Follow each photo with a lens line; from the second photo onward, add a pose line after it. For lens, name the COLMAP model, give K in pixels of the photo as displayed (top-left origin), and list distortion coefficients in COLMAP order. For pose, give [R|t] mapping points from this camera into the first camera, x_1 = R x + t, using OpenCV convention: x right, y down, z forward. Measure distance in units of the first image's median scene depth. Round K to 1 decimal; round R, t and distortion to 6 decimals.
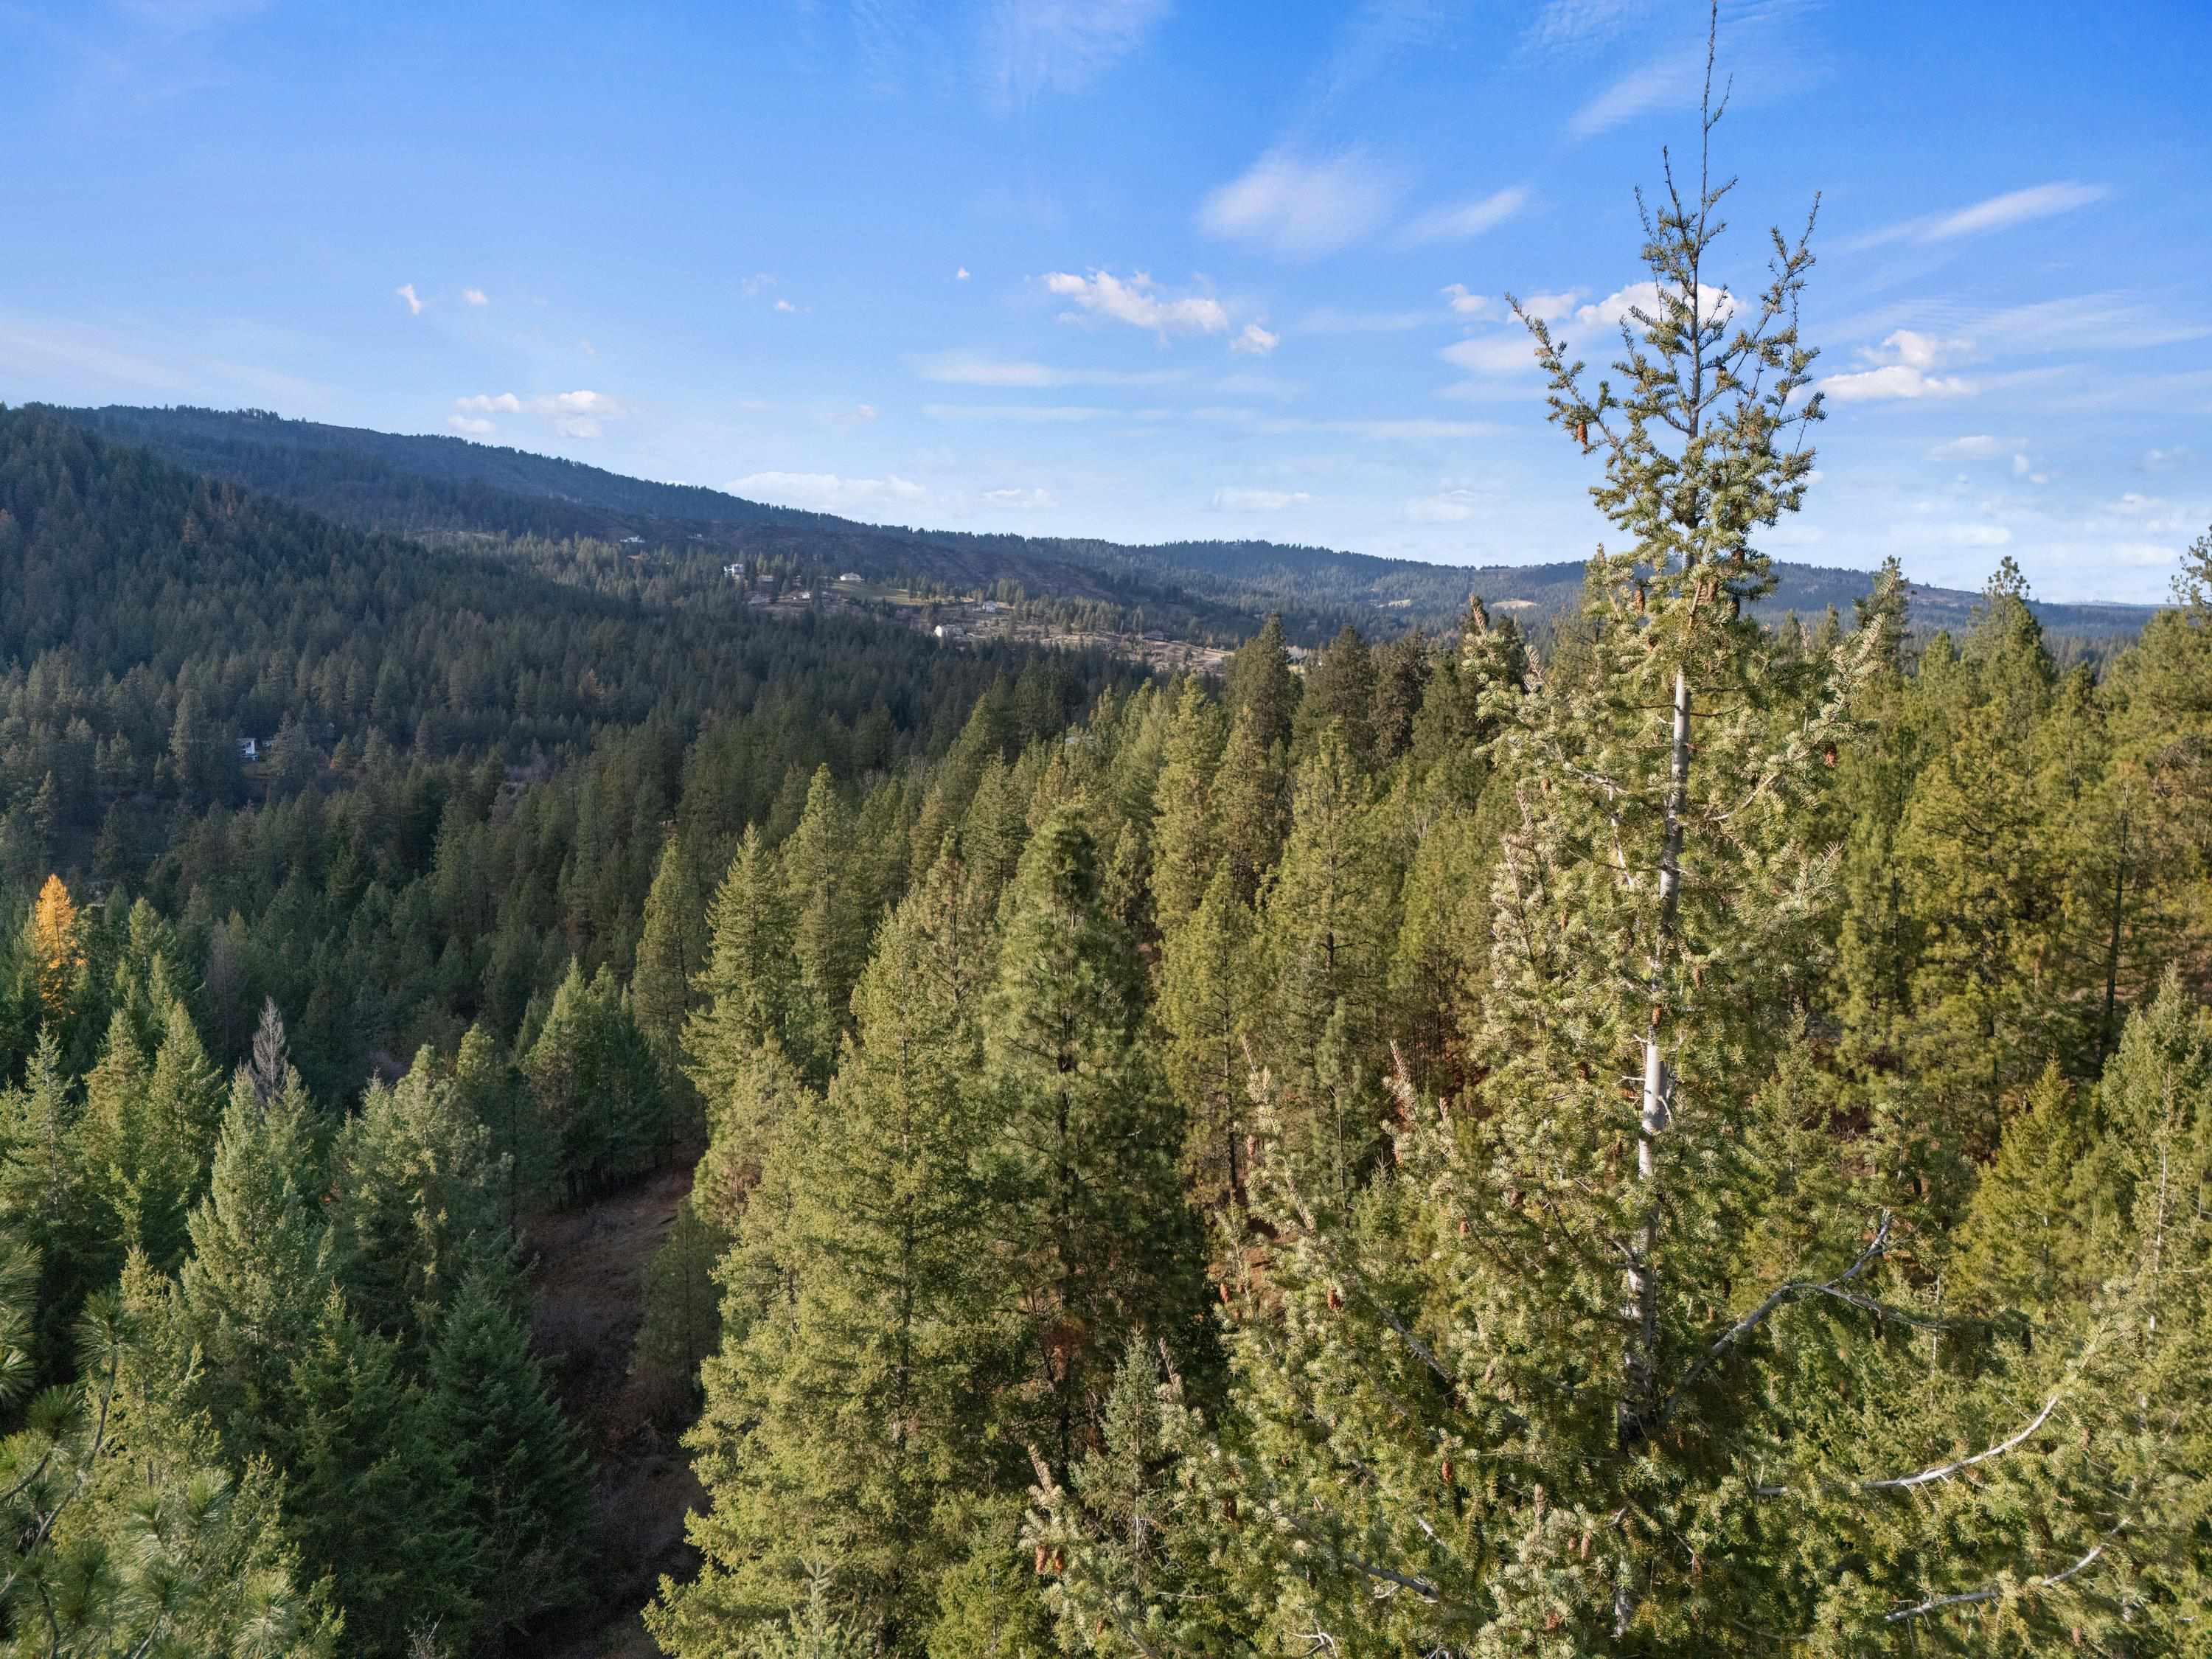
lens RADIAL K [[1621.2, 0, 1111.4], [0, 1621.2, 811.8], [0, 0, 1]] dist [0.030569, -0.024296]
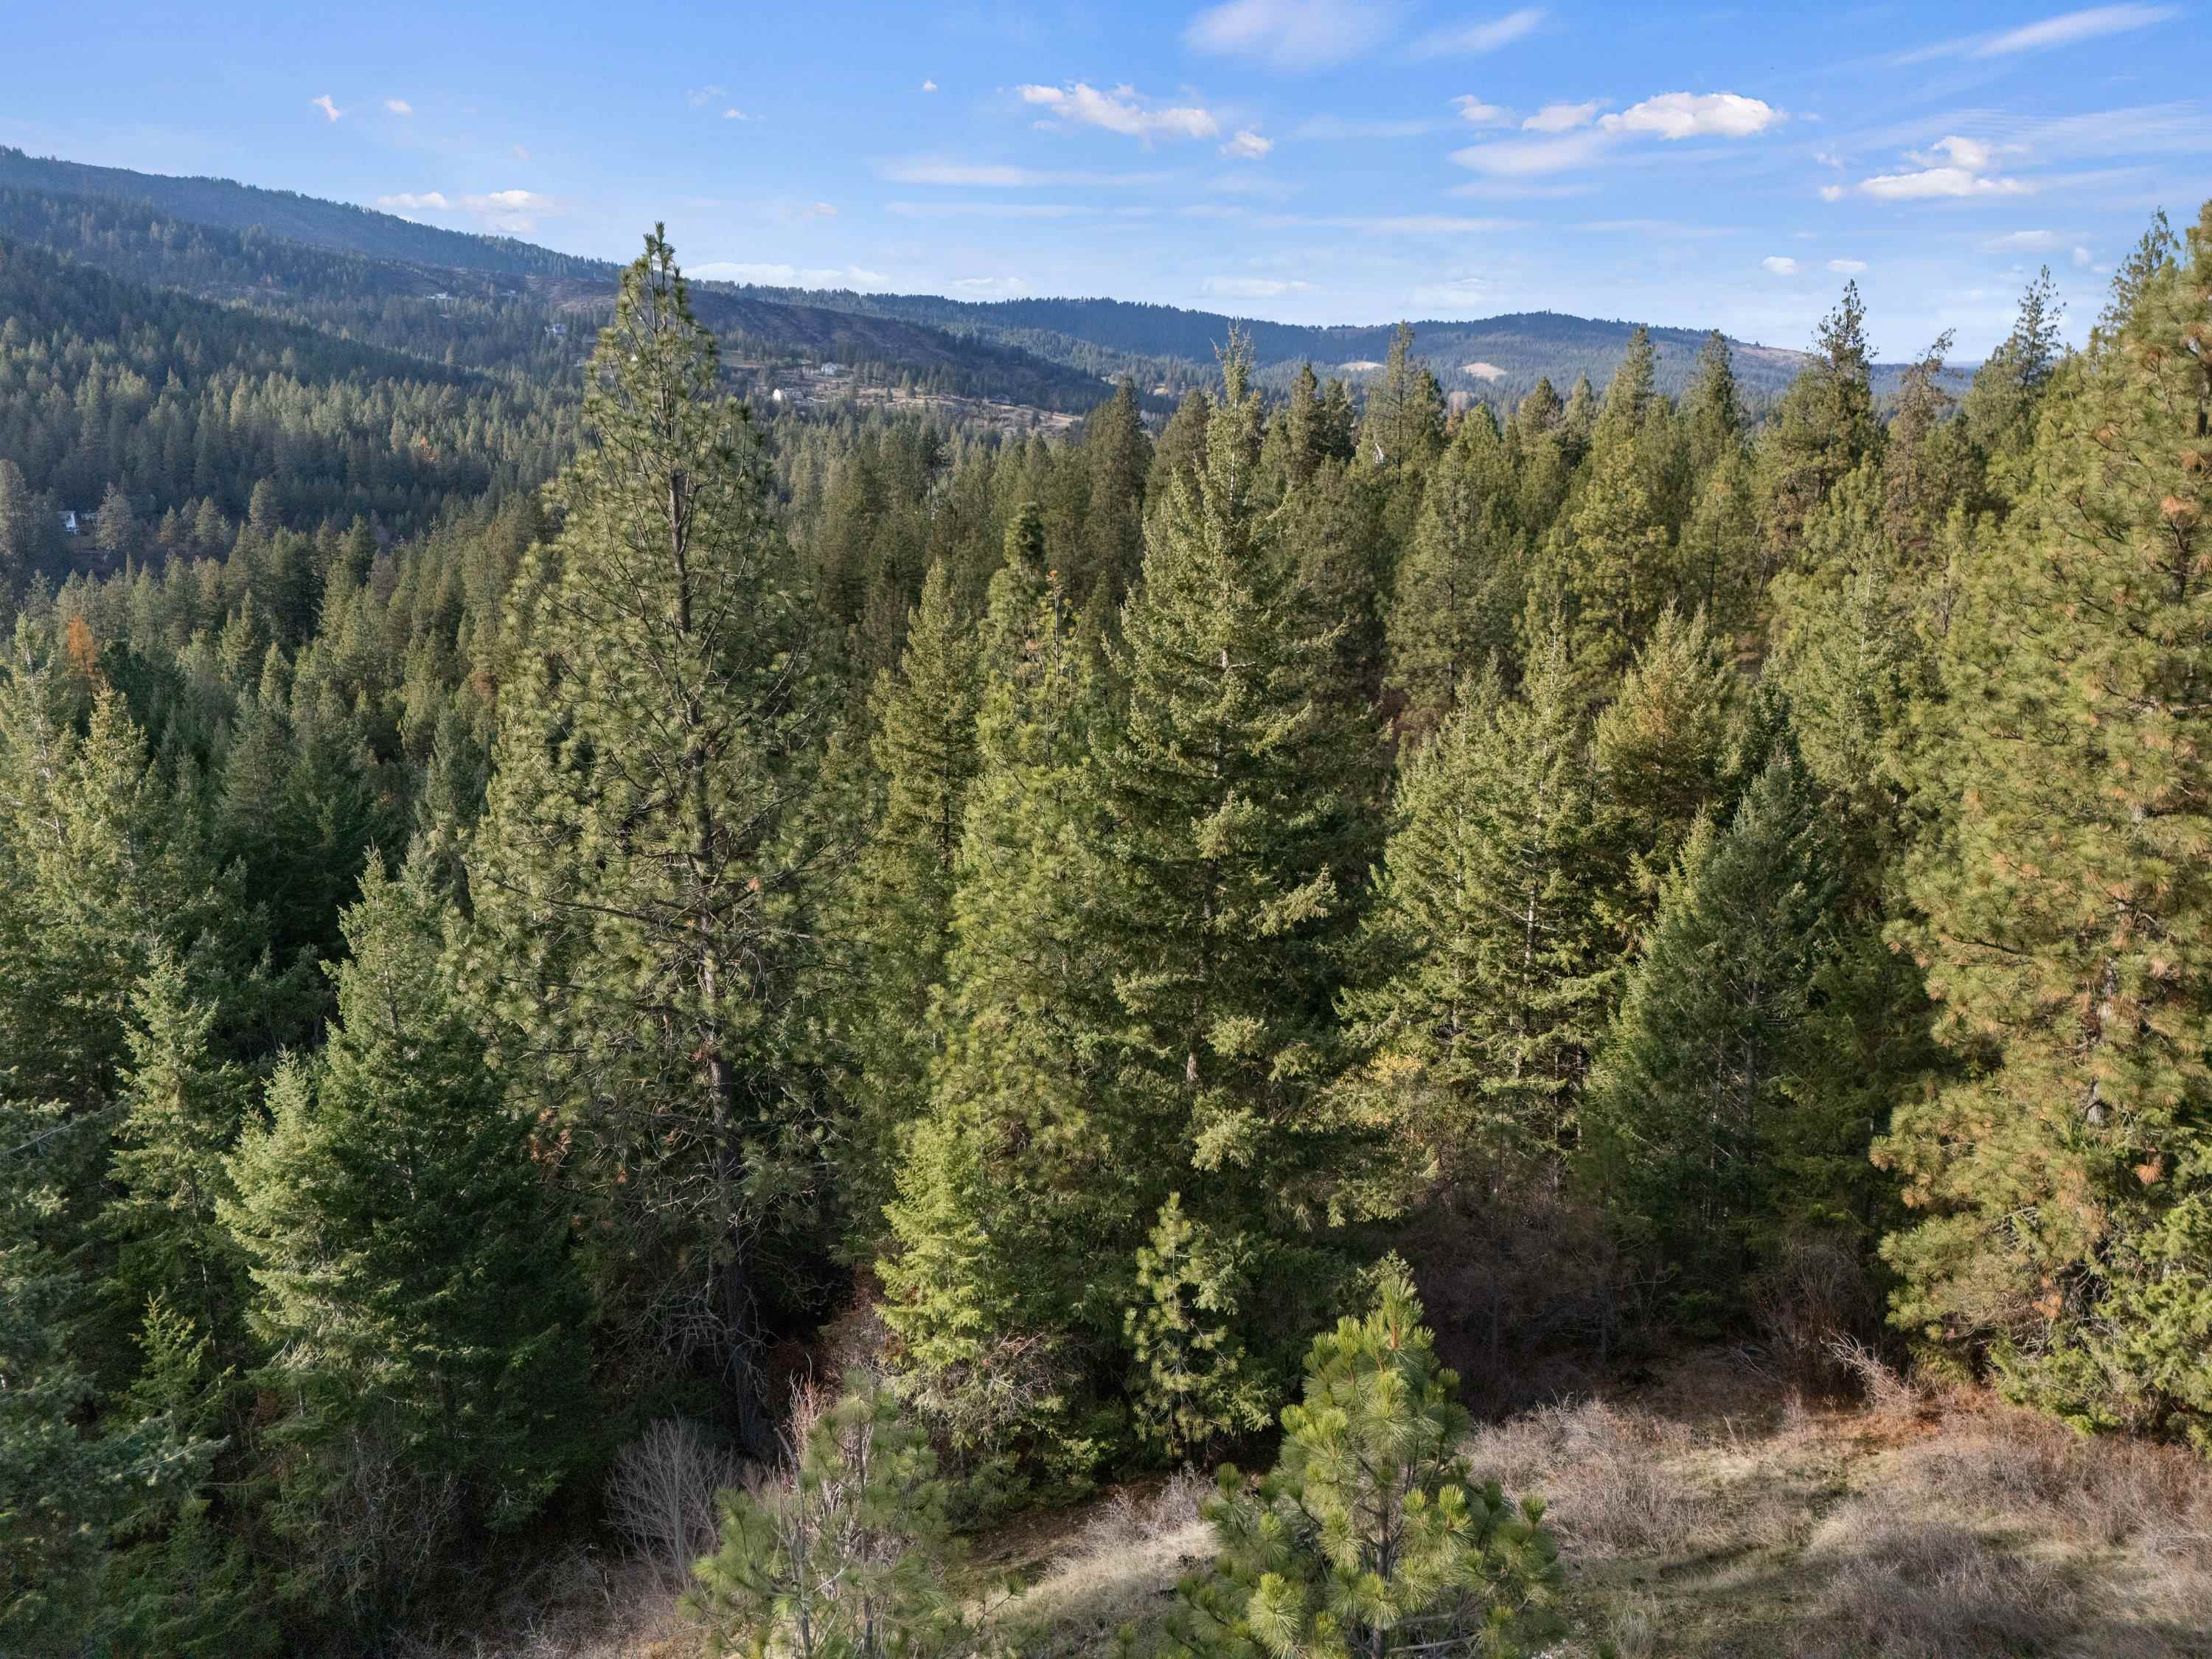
lens RADIAL K [[1621.2, 0, 1090.7], [0, 1621.2, 837.8], [0, 0, 1]] dist [0.030569, -0.024296]
pose [[0.996616, -0.025736, 0.078065, -0.014409], [0.013350, 0.987790, 0.155217, 0.011129], [-0.081106, -0.153649, 0.984791, -0.099623]]
